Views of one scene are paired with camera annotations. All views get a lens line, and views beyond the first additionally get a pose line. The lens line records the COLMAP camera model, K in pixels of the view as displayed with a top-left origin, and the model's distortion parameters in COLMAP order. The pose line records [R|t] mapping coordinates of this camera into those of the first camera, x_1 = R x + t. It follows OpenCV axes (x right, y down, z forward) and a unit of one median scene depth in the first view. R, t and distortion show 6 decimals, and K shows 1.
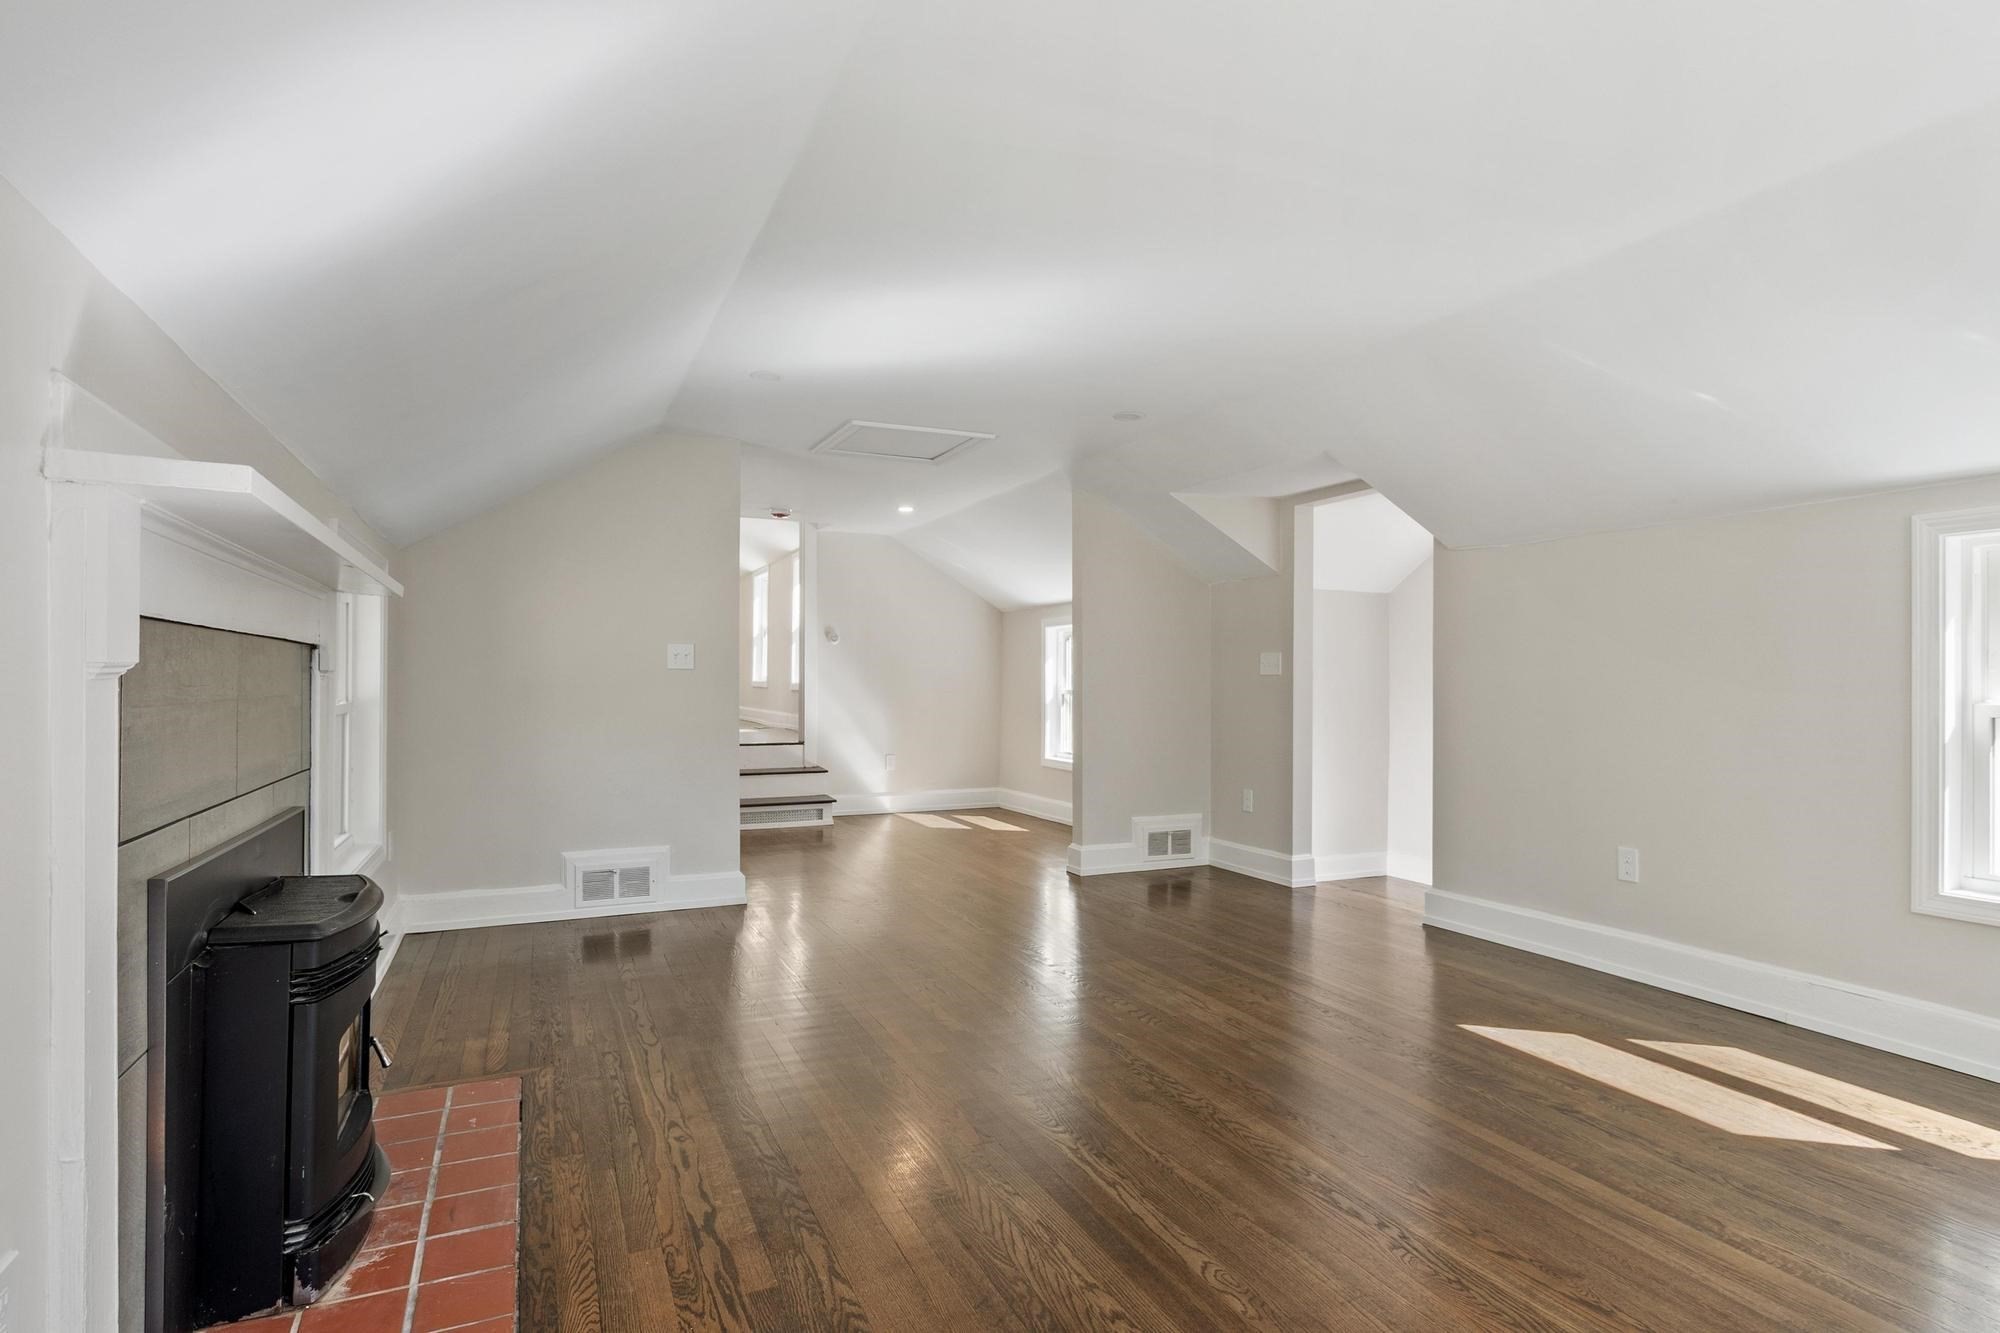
lens RADIAL K [[1058.0, 0, 999.4], [0, 1058.0, 676.0], [0, 0, 1]] dist [0.002879, -0.000526]
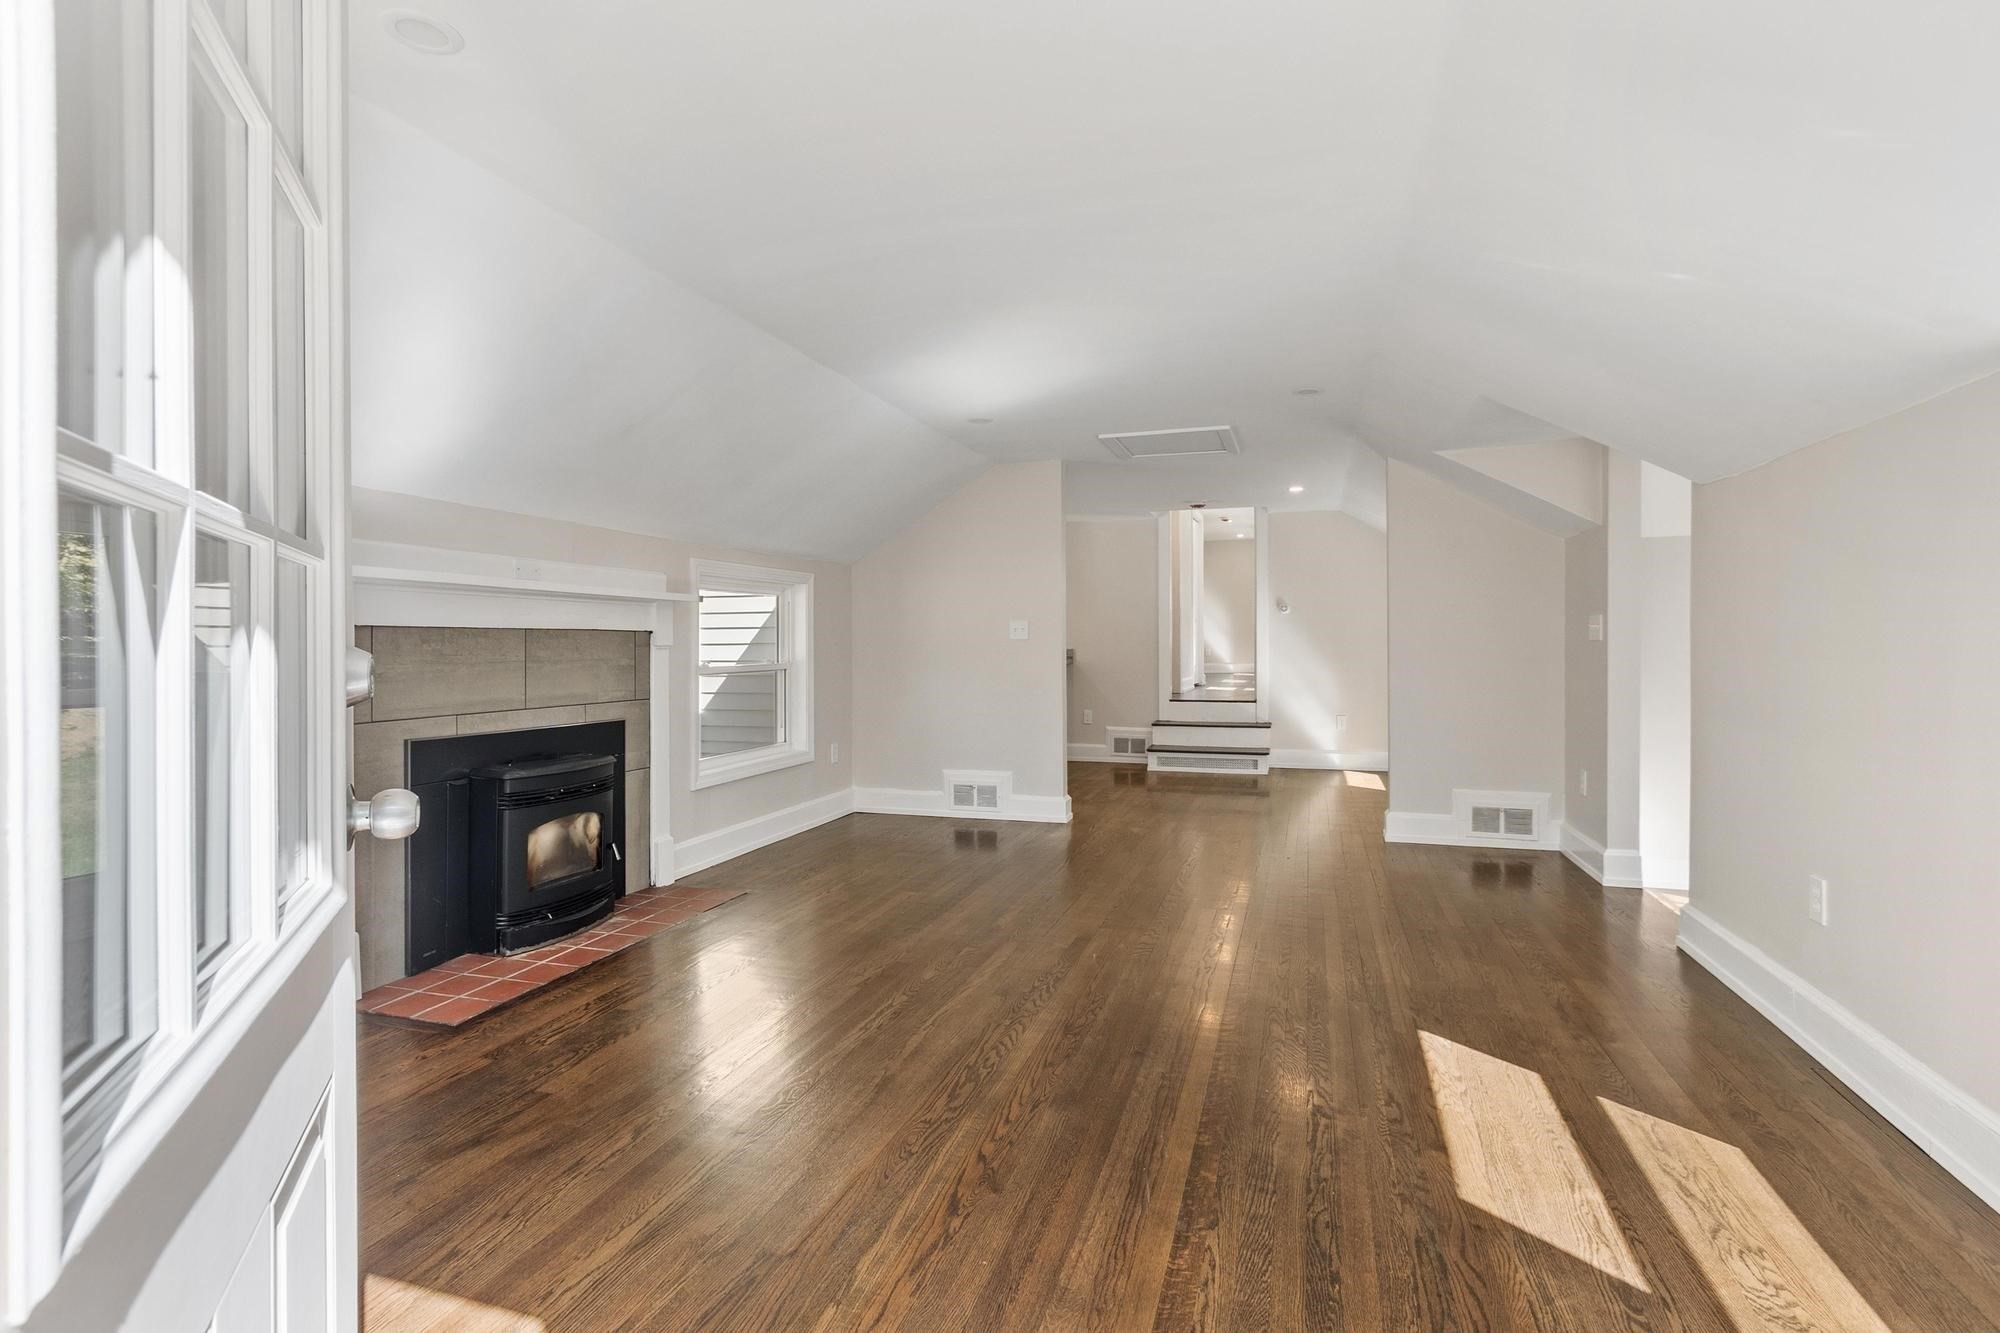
lens RADIAL K [[944.6, 0, 1004.1], [0, 944.6, 650.9], [0, 0, 1]] dist [0.002067, -0.000392]
pose [[0.740854, -0.000262, -0.671666, 0.496093], [0.008246, 0.999928, 0.008705, -0.003399], [0.671615, -0.011988, 0.740803, 0.113207]]
